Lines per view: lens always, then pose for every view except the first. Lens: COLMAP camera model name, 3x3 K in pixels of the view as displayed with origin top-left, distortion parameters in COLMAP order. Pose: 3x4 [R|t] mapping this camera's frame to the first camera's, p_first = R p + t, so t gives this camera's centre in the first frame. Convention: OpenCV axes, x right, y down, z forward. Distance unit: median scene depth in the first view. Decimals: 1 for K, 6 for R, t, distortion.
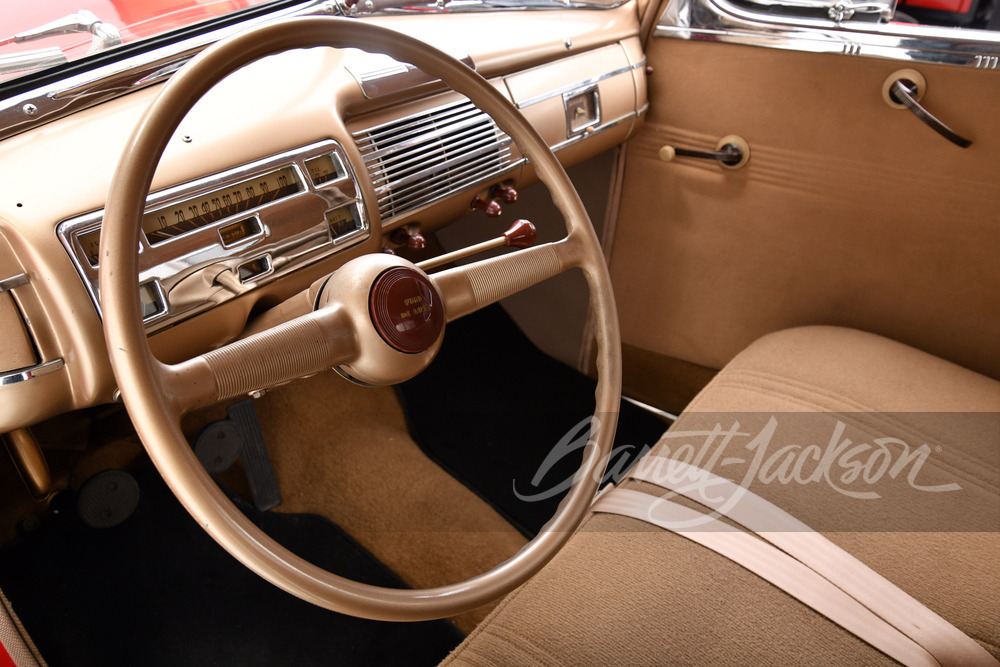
lens RADIAL K [[764.8, 0, 498.4], [0, 764.8, 329.1], [0, 0, 1]] dist [-0.040748, 0.004327]
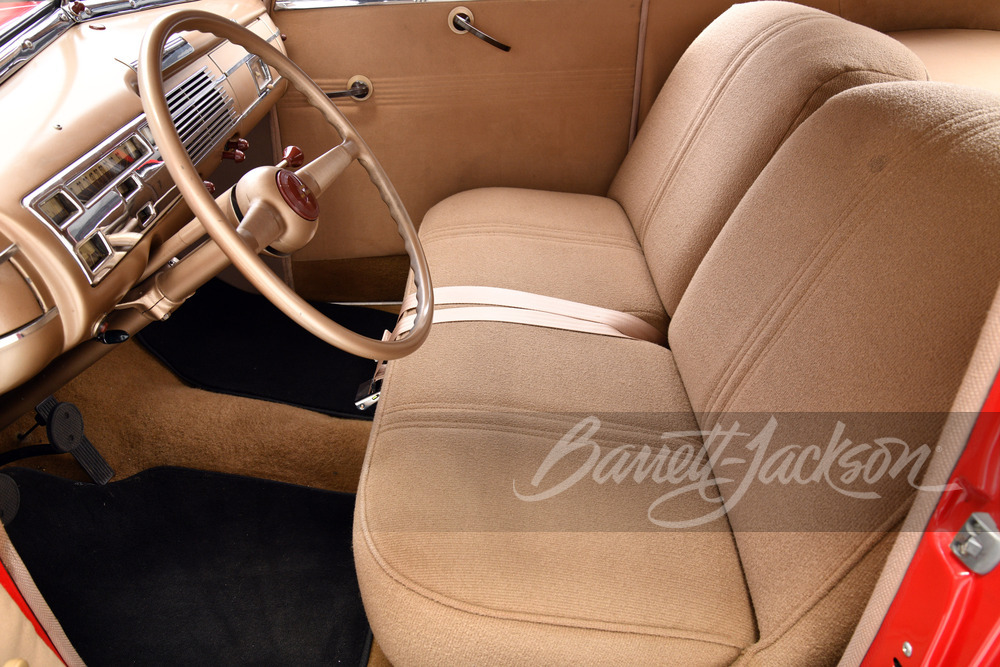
lens RADIAL K [[725.7, 0, 501.6], [0, 725.7, 337.1], [0, 0, 1]] dist [-0.067134, 0.004664]
pose [[0.788646, -0.353664, 0.502951, -0.306644], [0.325927, 0.934090, 0.145767, 0.079135], [-0.521354, 0.048967, 0.851935, -0.197386]]
